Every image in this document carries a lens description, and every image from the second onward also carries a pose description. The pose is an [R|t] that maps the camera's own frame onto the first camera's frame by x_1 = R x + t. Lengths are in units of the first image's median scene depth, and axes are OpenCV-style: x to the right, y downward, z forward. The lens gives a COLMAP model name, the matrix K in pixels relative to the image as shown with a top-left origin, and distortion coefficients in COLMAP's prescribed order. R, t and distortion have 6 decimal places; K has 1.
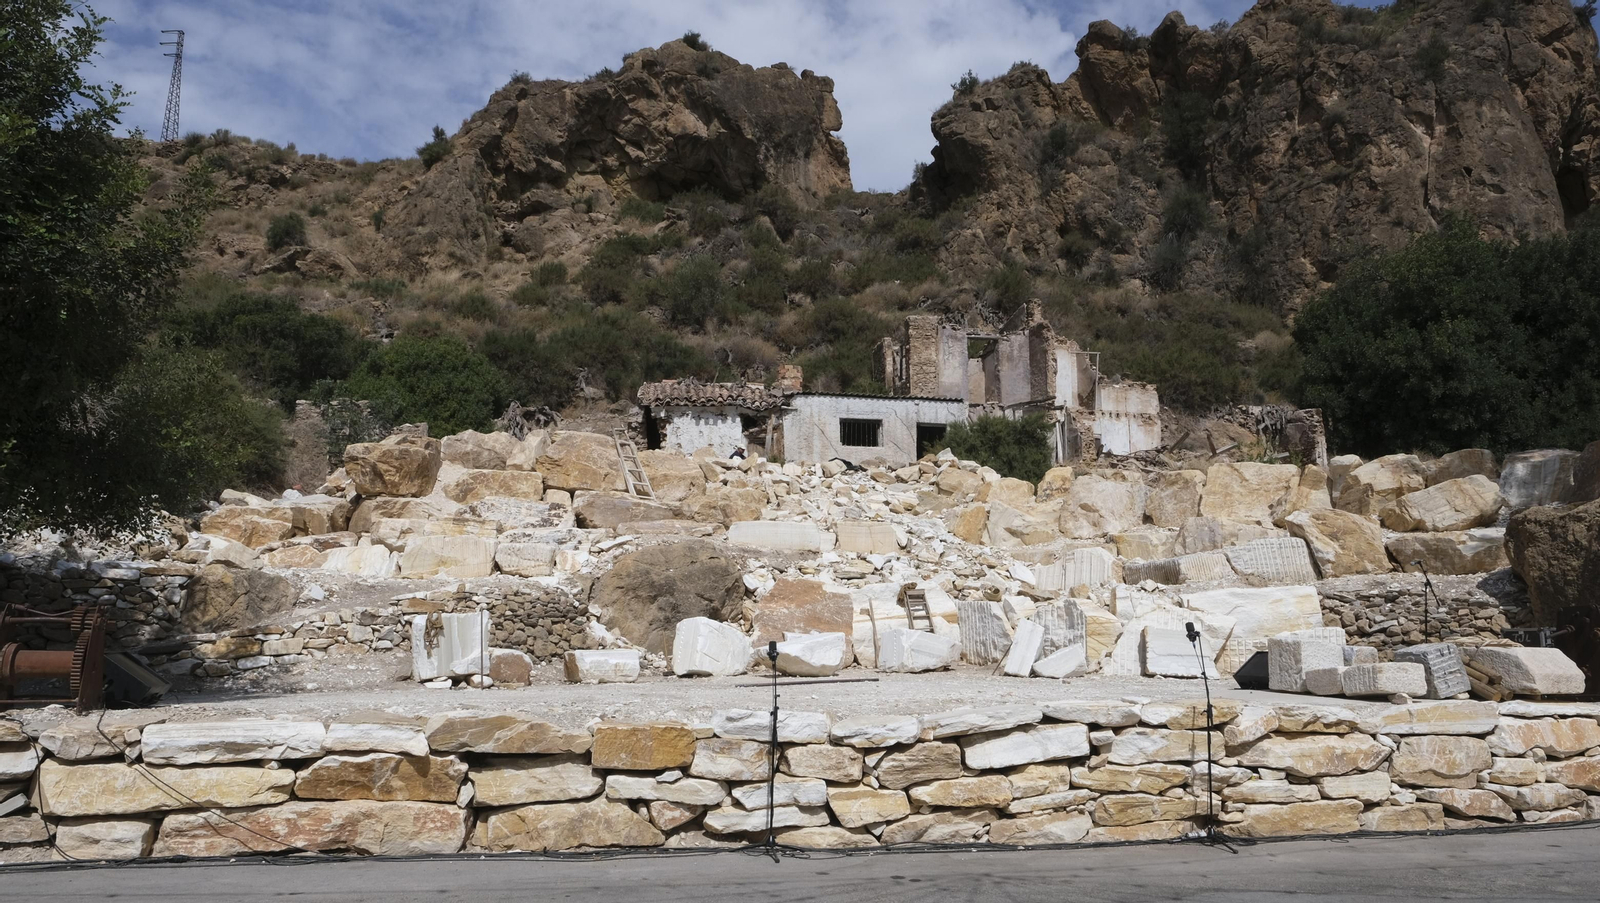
lens RADIAL K [[1076.1, 0, 803.8], [0, 1076.1, 457.1], [0, 0, 1]] dist [-0.033017, 0.014631]
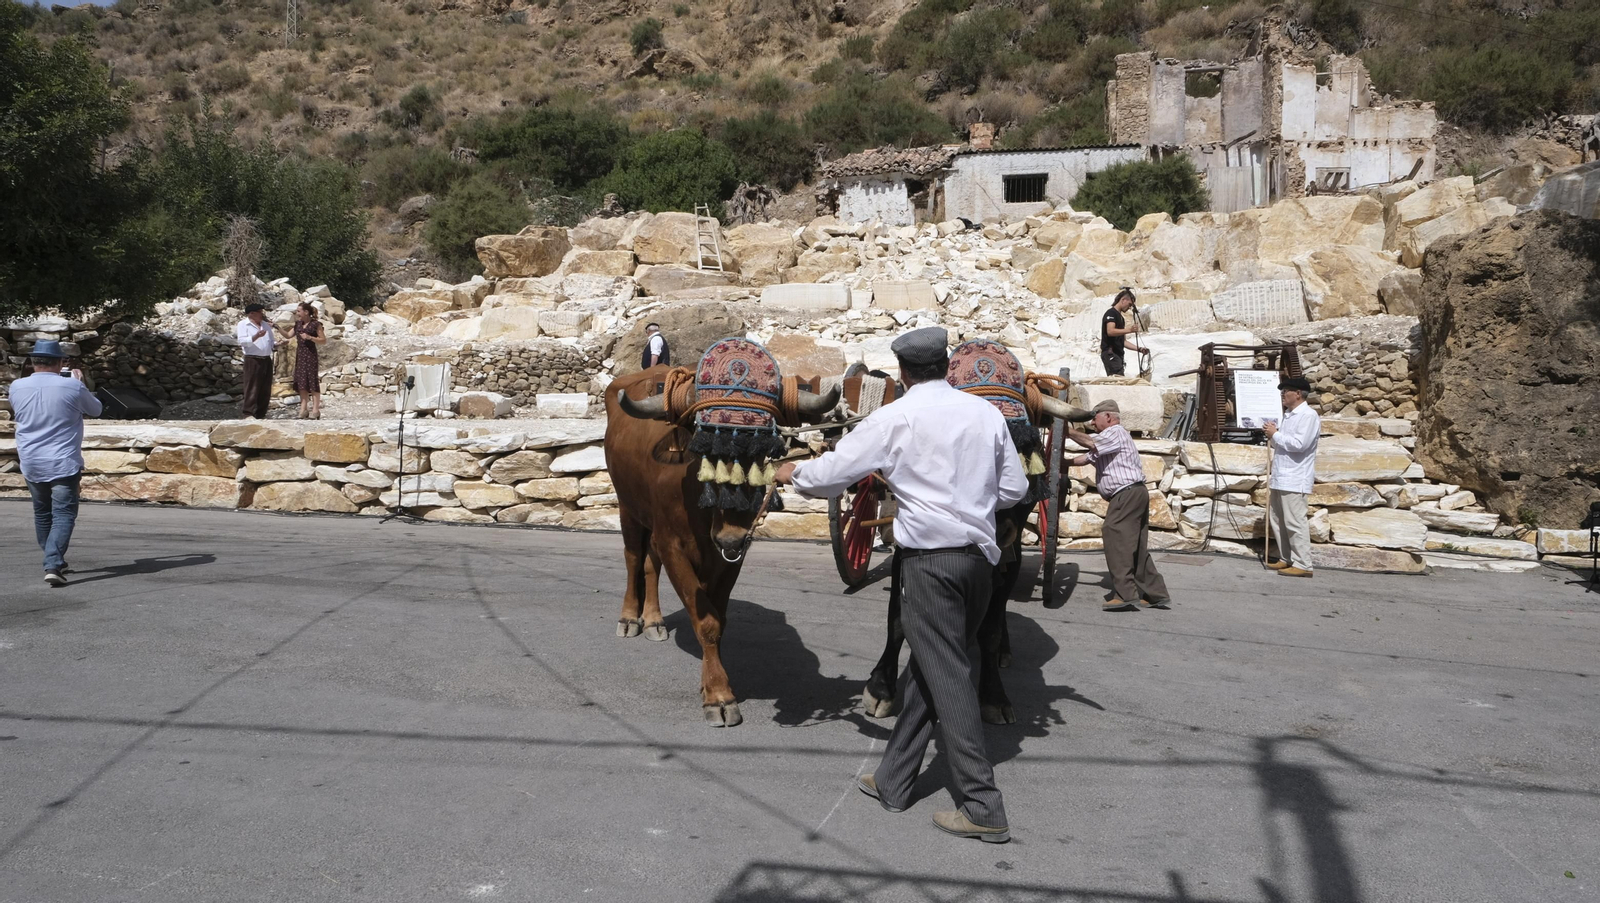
lens RADIAL K [[1076.1, 0, 805.2], [0, 1076.1, 450.1], [0, 0, 1]] dist [-0.033017, 0.014631]
pose [[0.909551, 0.021684, -0.415027, 0.242133], [0.065238, 0.978808, 0.194113, 0.006925], [0.410441, -0.203631, 0.888860, -0.010554]]
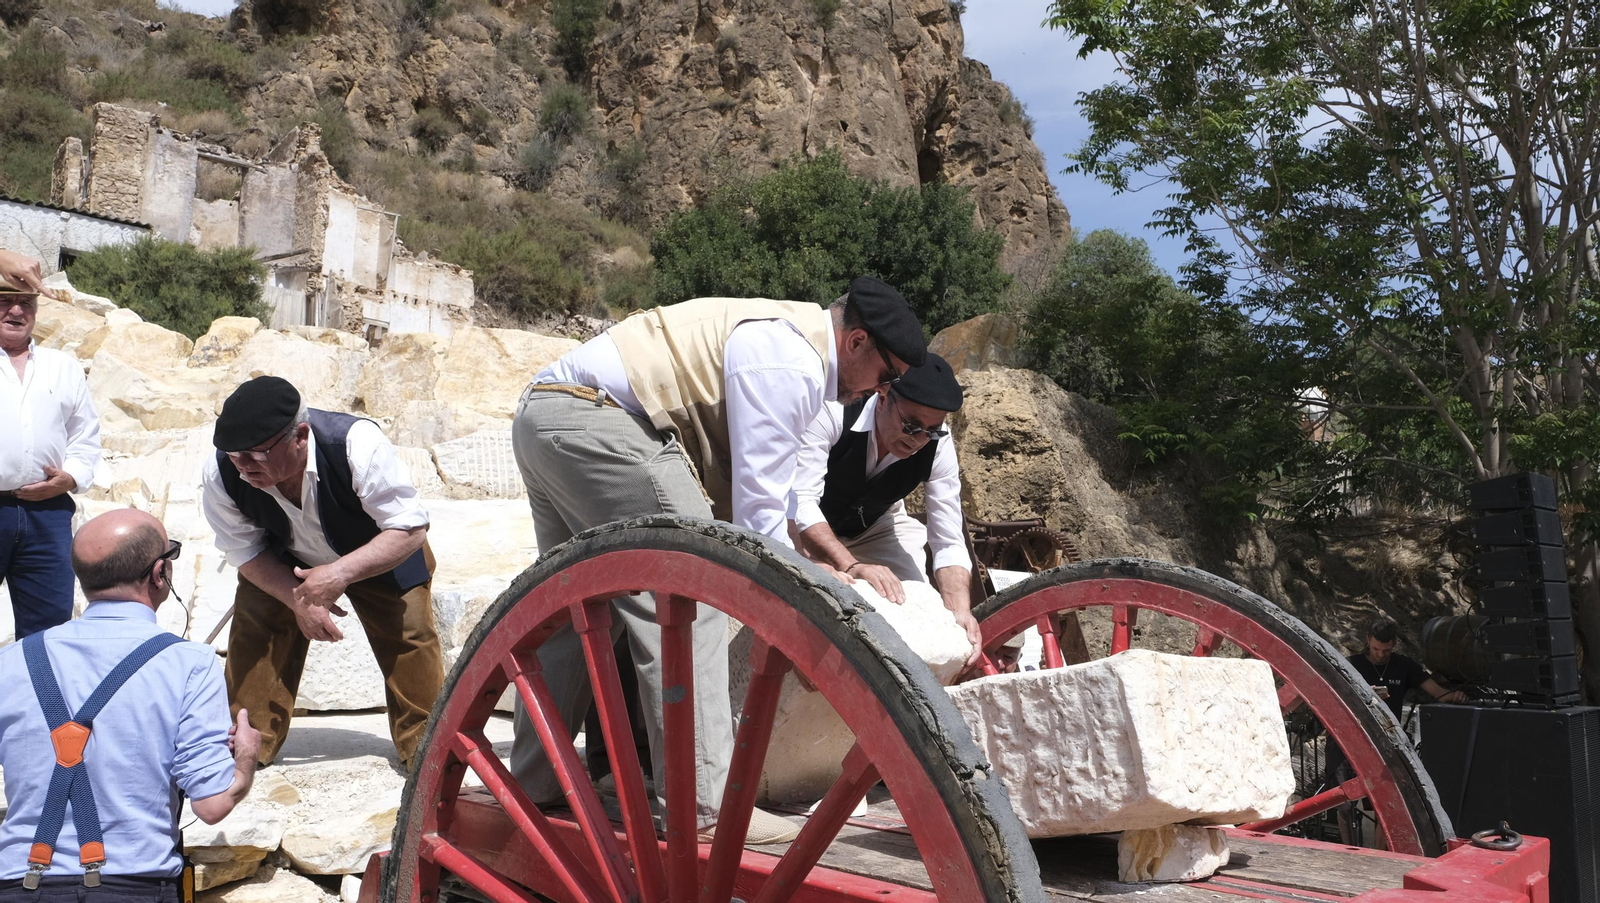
lens RADIAL K [[1140.7, 0, 782.4], [0, 1140.7, 428.1], [0, 0, 1]] dist [-0.001919, -0.011784]
pose [[0.862486, 0.087577, 0.498445, 0.126763], [-0.094691, 0.995445, -0.011051, 0.034860], [-0.497143, -0.037667, 0.866851, 0.179722]]
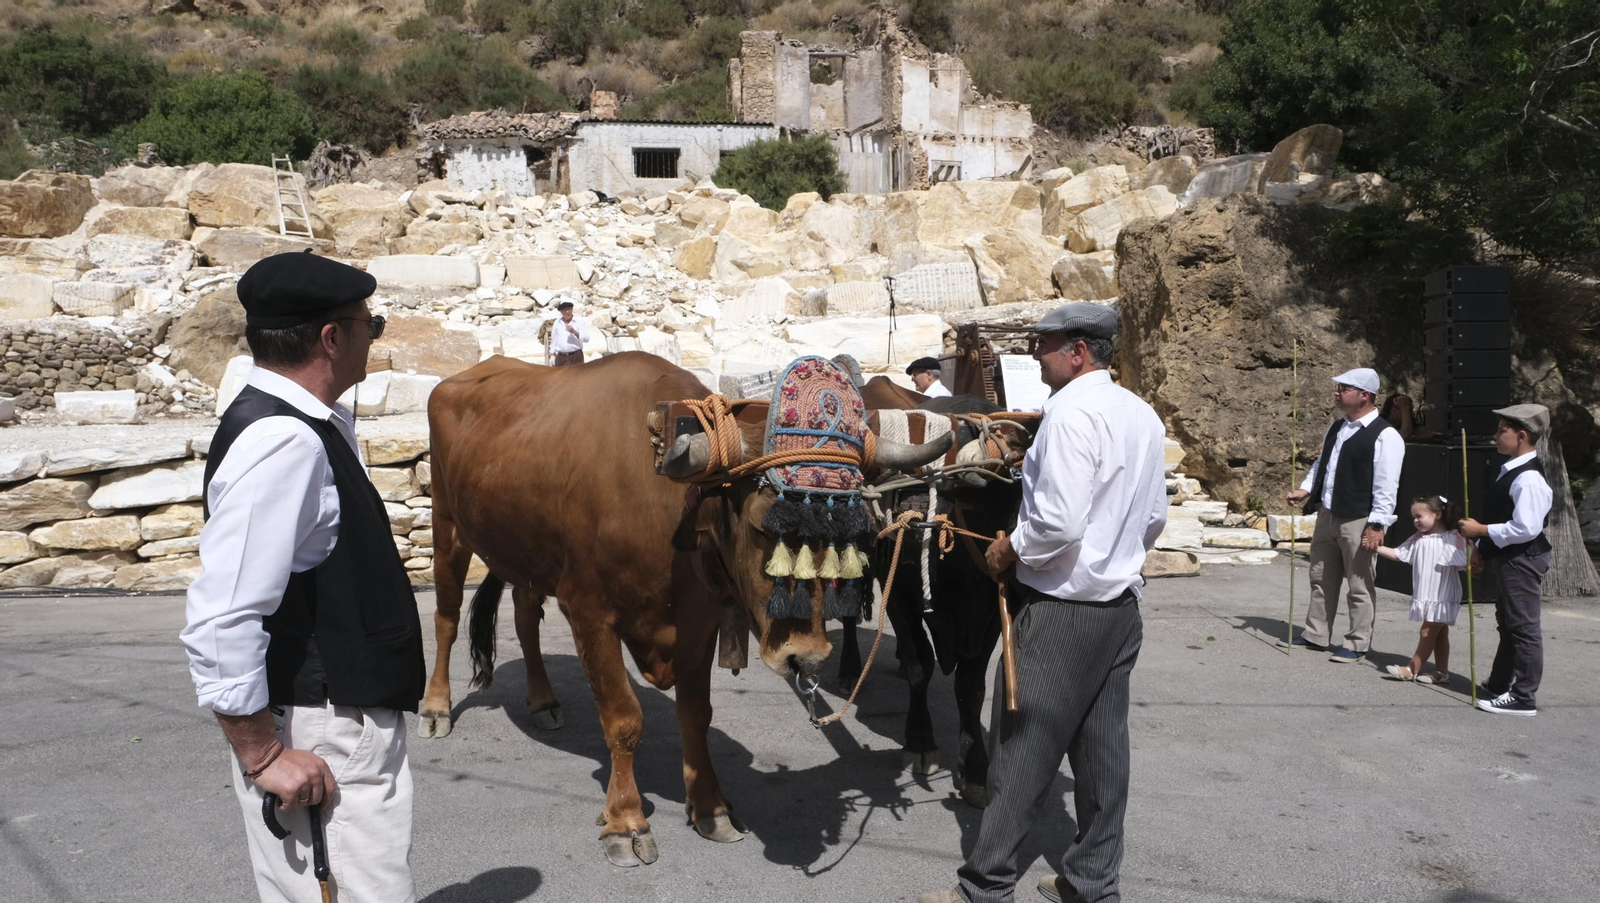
lens RADIAL K [[1076.1, 0, 804.1], [0, 1076.1, 455.8], [0, 0, 1]] dist [-0.033017, 0.014631]
pose [[0.998422, -0.007425, -0.055659, 0.195116], [0.019786, 0.974163, 0.224976, 0.014773], [0.052551, -0.225723, 0.972773, 0.044066]]
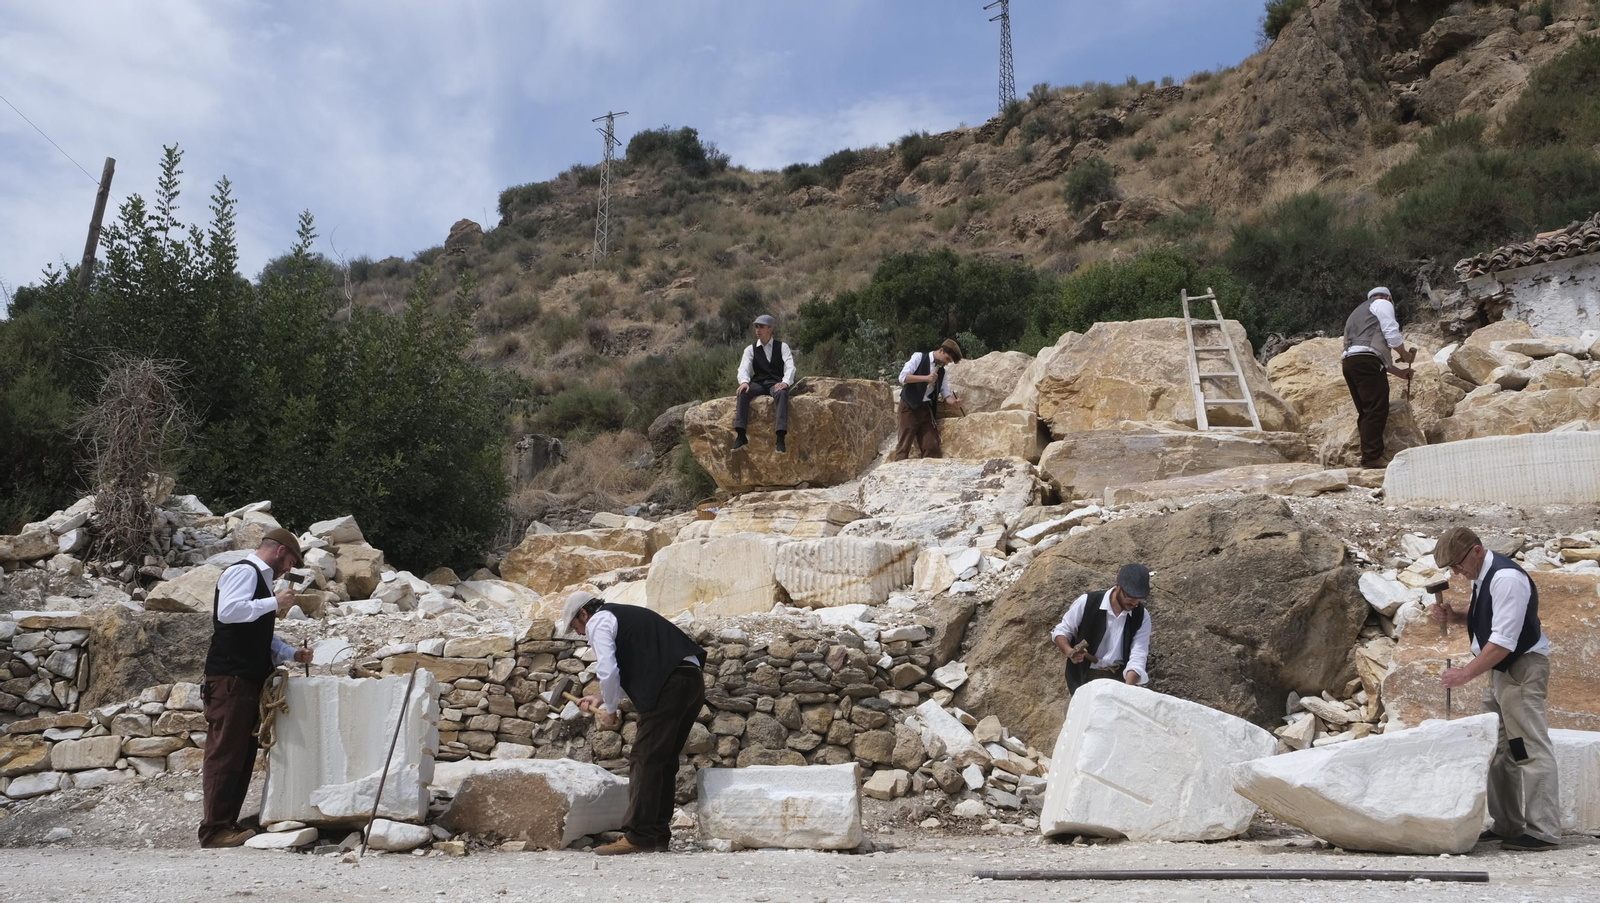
lens RADIAL K [[1525.0, 0, 809.6], [0, 1525.0, 443.8], [0, 0, 1]] dist [-0.010947, 0.000000]
pose [[0.716950, -0.141246, -0.682666, 0.089924], [0.112973, 0.989855, -0.086158, 0.044609], [0.687910, -0.015352, 0.725634, 0.239906]]
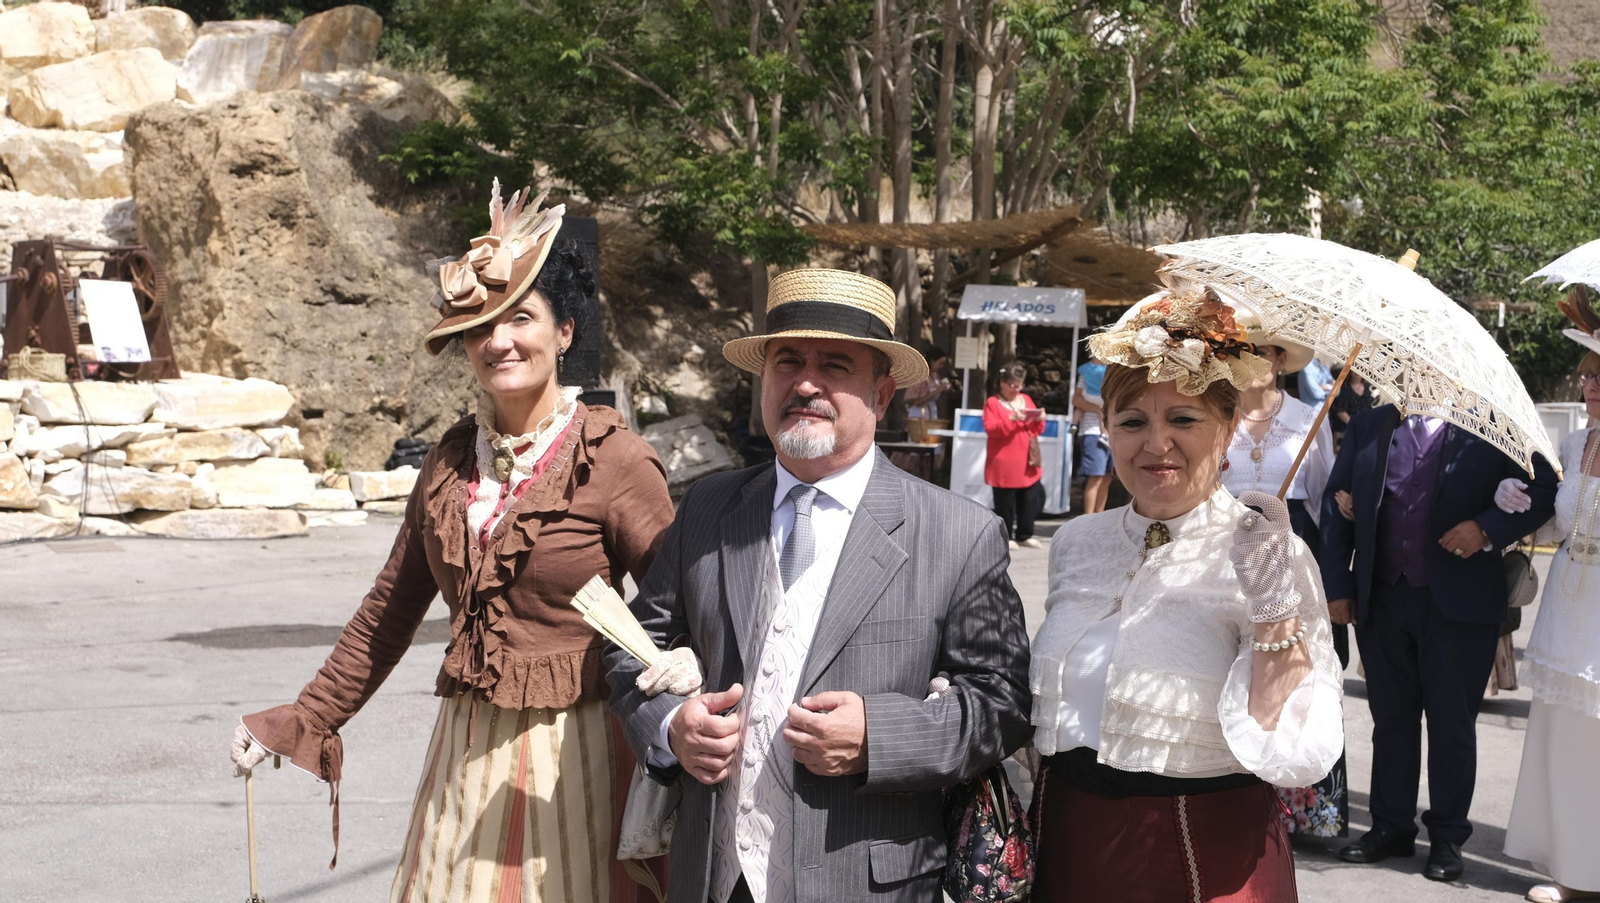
lens RADIAL K [[1804.5, 0, 799.2], [0, 1804.5, 453.5], [0, 0, 1]] dist [0.009919, 0.000000]
pose [[0.755208, -0.029933, 0.654801, 0.103396], [-0.128128, 0.972945, 0.192251, -0.002528], [-0.642840, -0.229088, 0.730941, -0.052583]]
